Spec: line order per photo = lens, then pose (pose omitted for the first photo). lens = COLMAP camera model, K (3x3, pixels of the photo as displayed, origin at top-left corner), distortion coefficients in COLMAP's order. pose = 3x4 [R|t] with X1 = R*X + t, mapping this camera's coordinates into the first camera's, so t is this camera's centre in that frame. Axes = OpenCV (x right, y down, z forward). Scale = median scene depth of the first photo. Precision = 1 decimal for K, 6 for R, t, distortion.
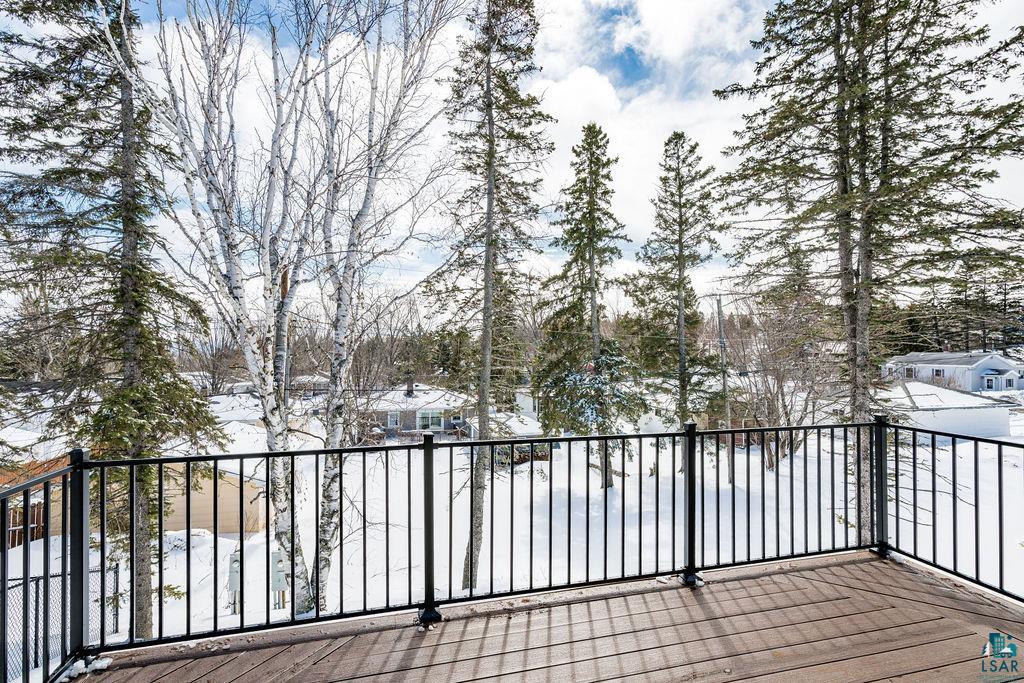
lens RADIAL K [[490.3, 0, 511.2], [0, 490.3, 344.6], [0, 0, 1]] dist [-0.000915, -0.000581]
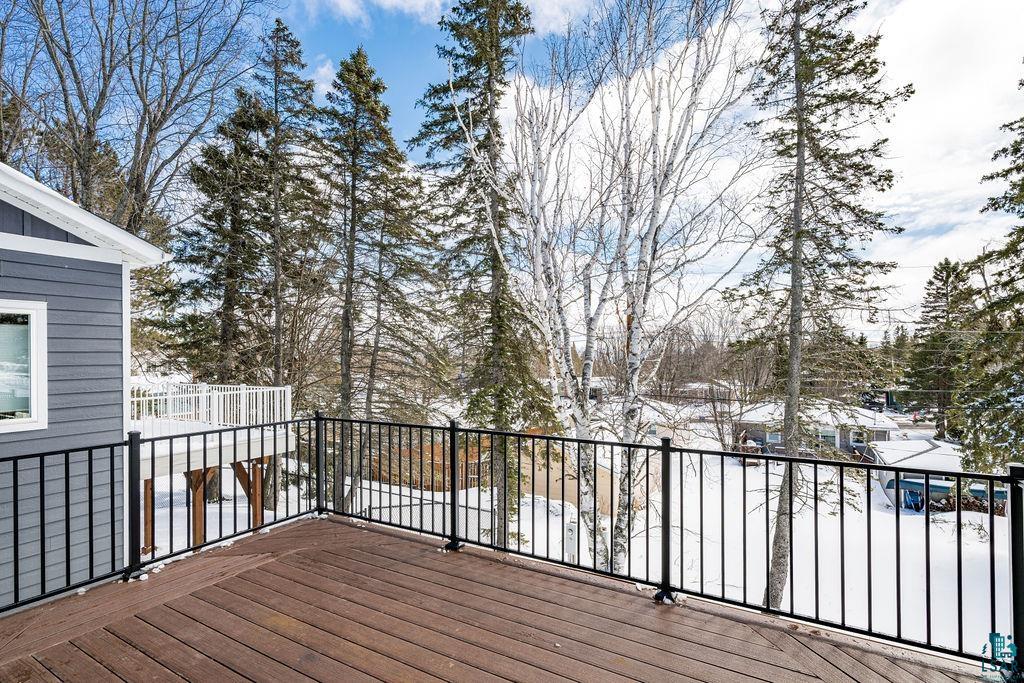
lens RADIAL K [[499.9, 0, 520.7], [0, 499.9, 355.8], [0, 0, 1]] dist [-0.004715, -0.000600]
pose [[0.701610, -0.007782, -0.712519, 0.271543], [0.010676, 0.999943, -0.000410, 0.001881], [0.712481, -0.007319, 0.701653, 0.036931]]
